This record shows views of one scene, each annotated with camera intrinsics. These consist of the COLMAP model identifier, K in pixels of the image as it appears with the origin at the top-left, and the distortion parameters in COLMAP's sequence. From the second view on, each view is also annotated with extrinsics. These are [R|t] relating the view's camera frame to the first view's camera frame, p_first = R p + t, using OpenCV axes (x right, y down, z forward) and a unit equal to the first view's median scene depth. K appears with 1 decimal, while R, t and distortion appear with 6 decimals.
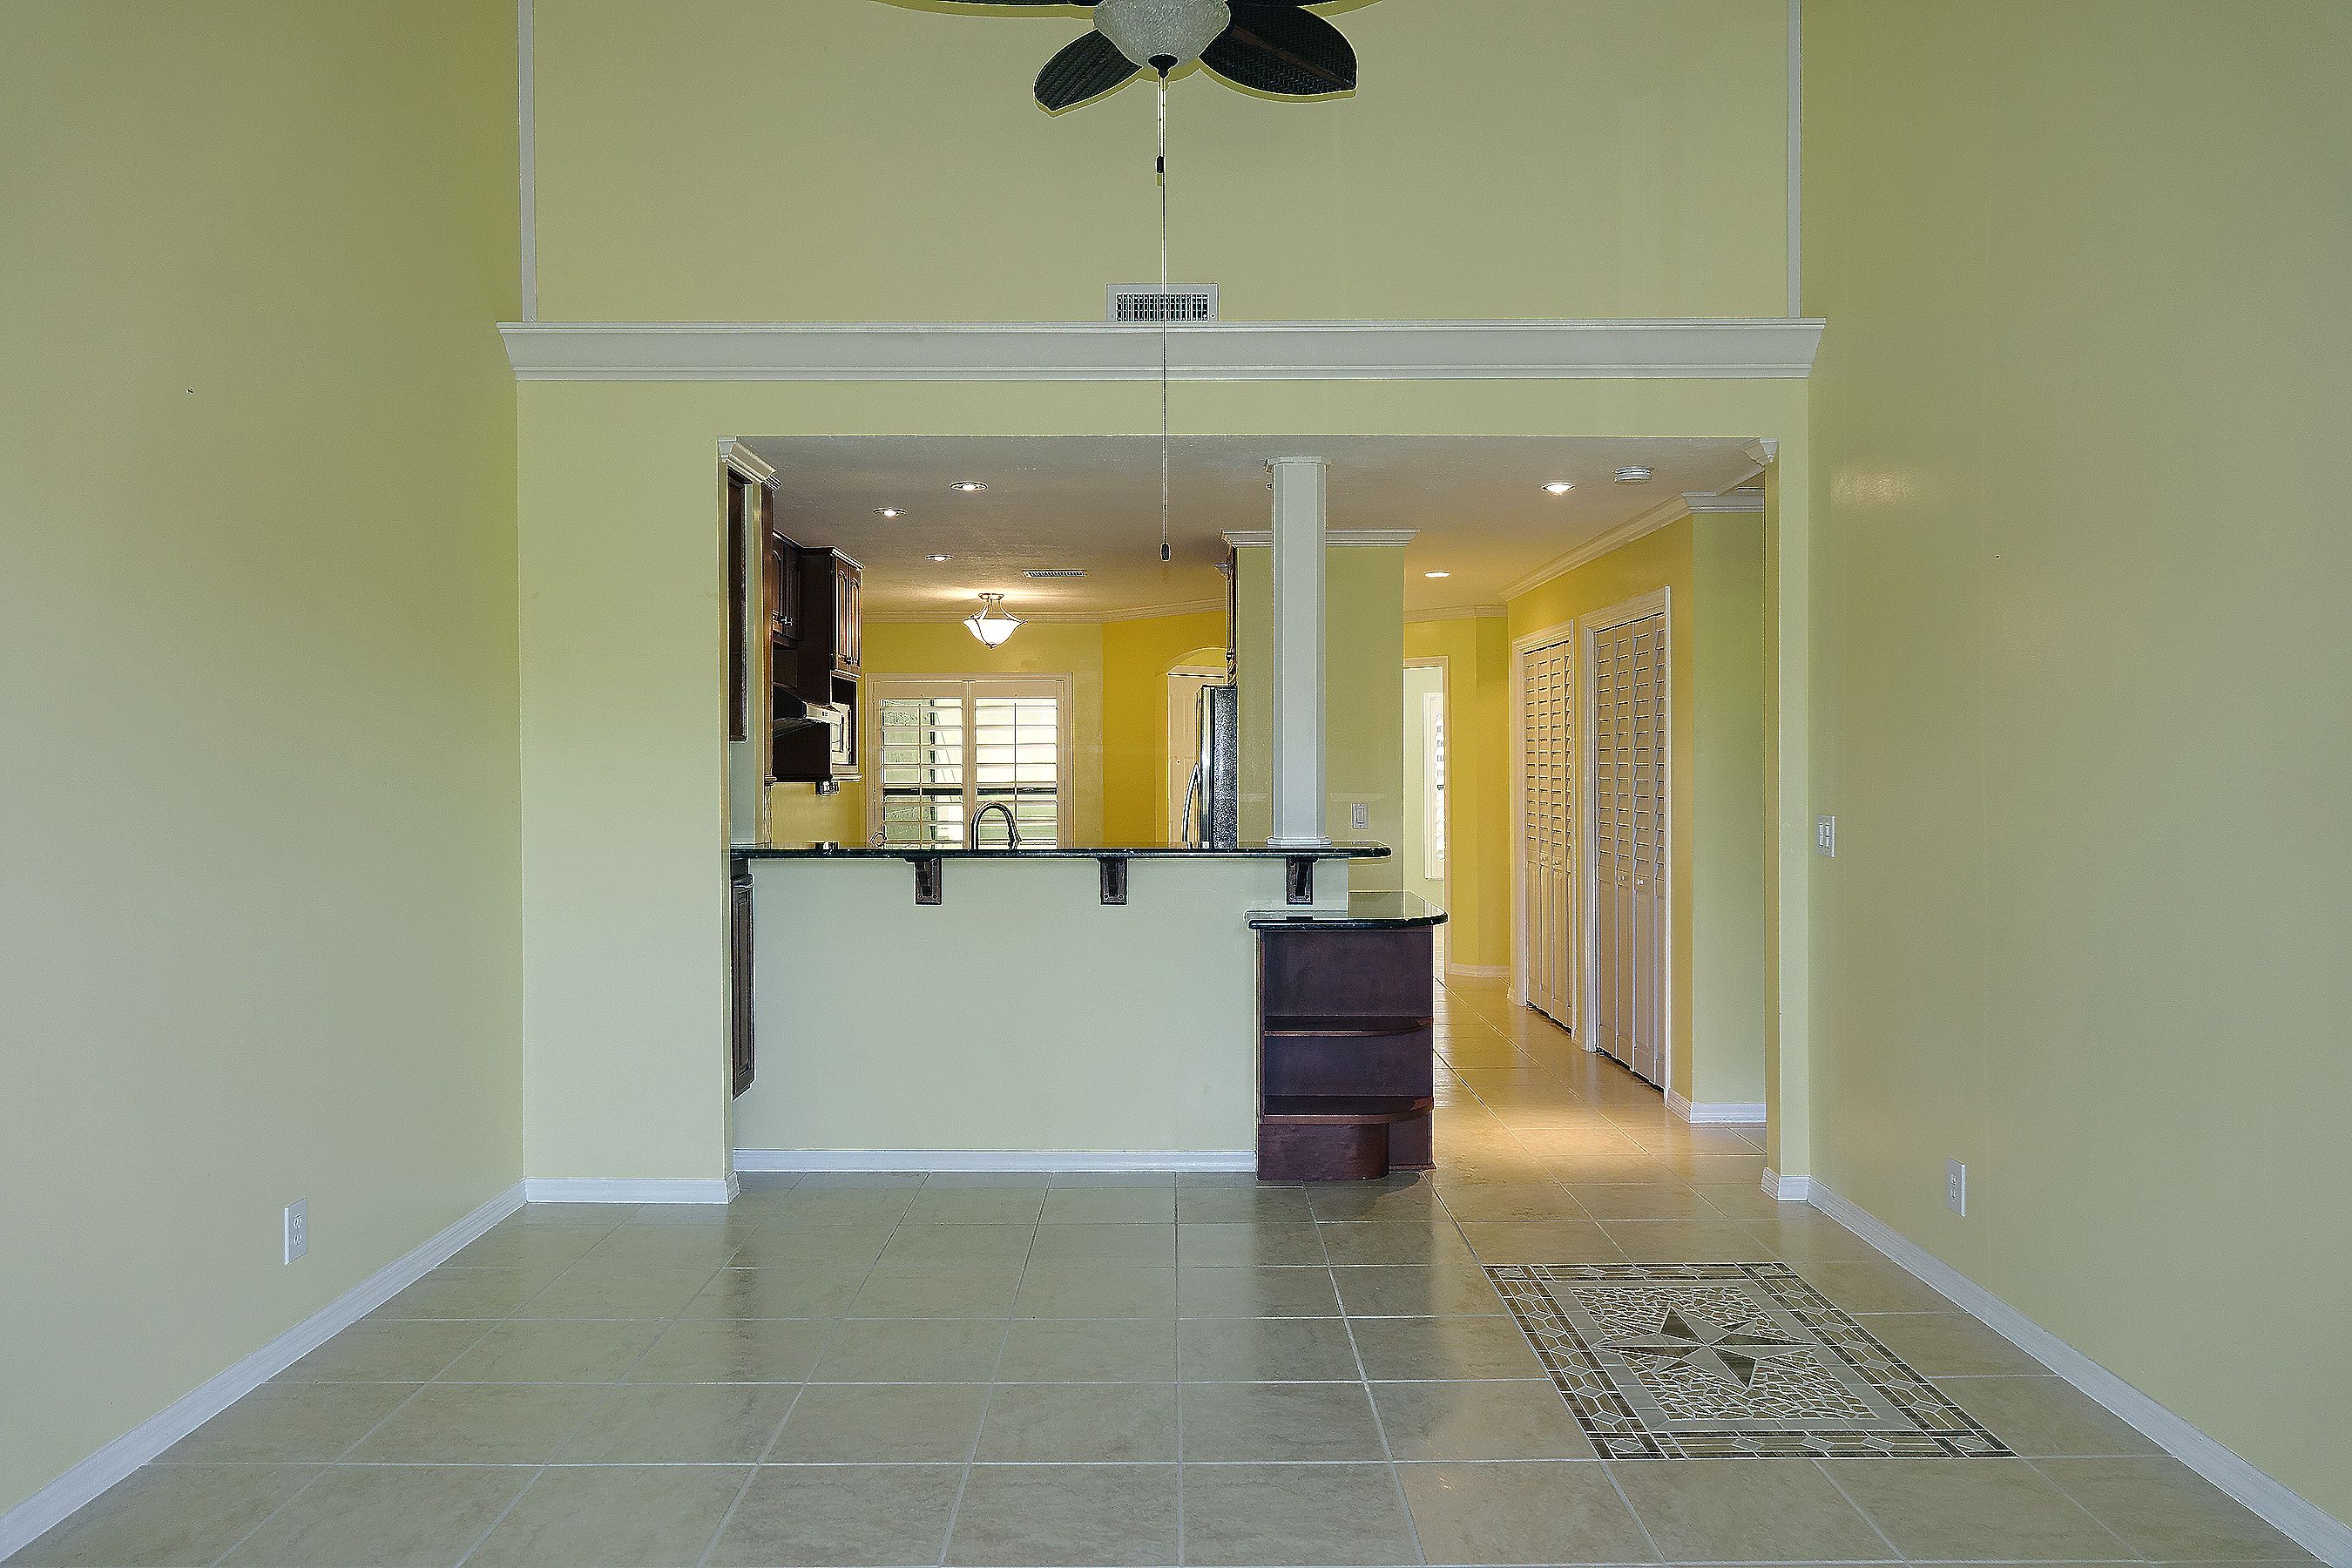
lens RADIAL K [[1628.2, 0, 1191.5], [0, 1628.2, 782.4], [0, 0, 1]] dist [0.004016, -0.000356]
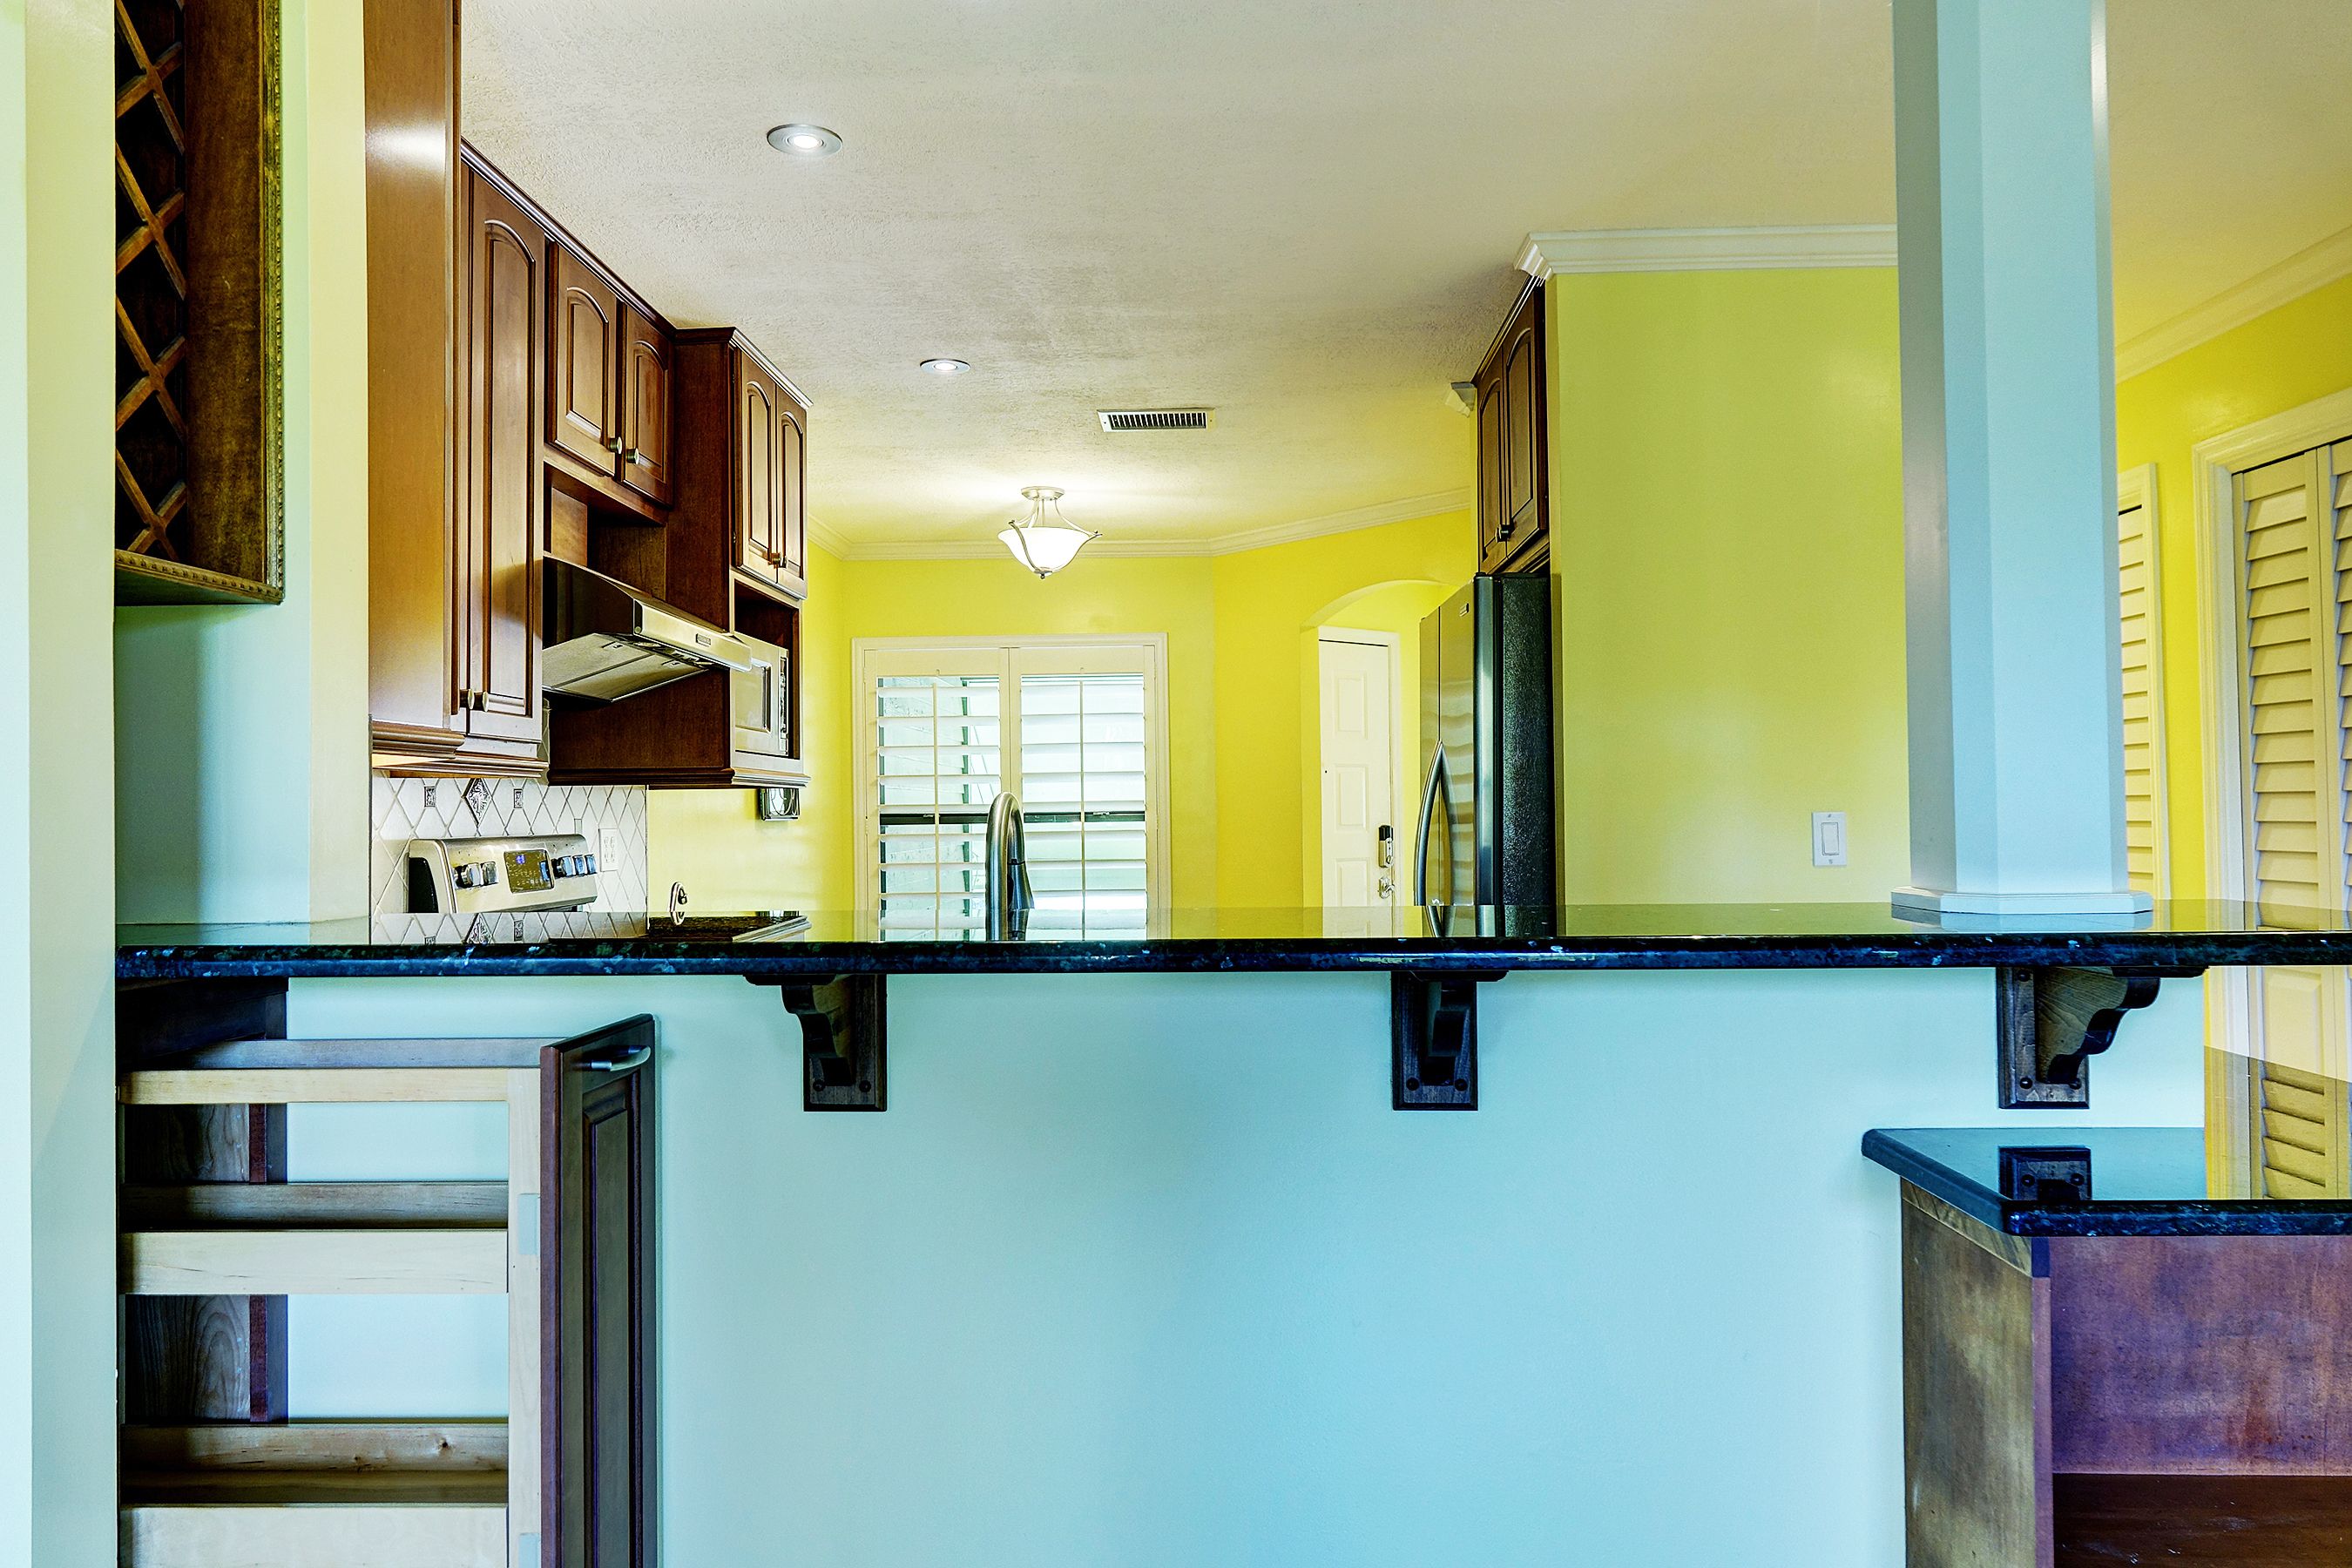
lens RADIAL K [[1628.2, 0, 1166.0], [0, 1628.2, 781.4], [0, 0, 1]] dist [0.004016, -0.000356]
pose [[0.998720, -0.011864, -0.049171, -0.048370], [0.010477, 0.999543, -0.028363, 0.011715], [0.049485, 0.027811, 0.998388, 0.398385]]
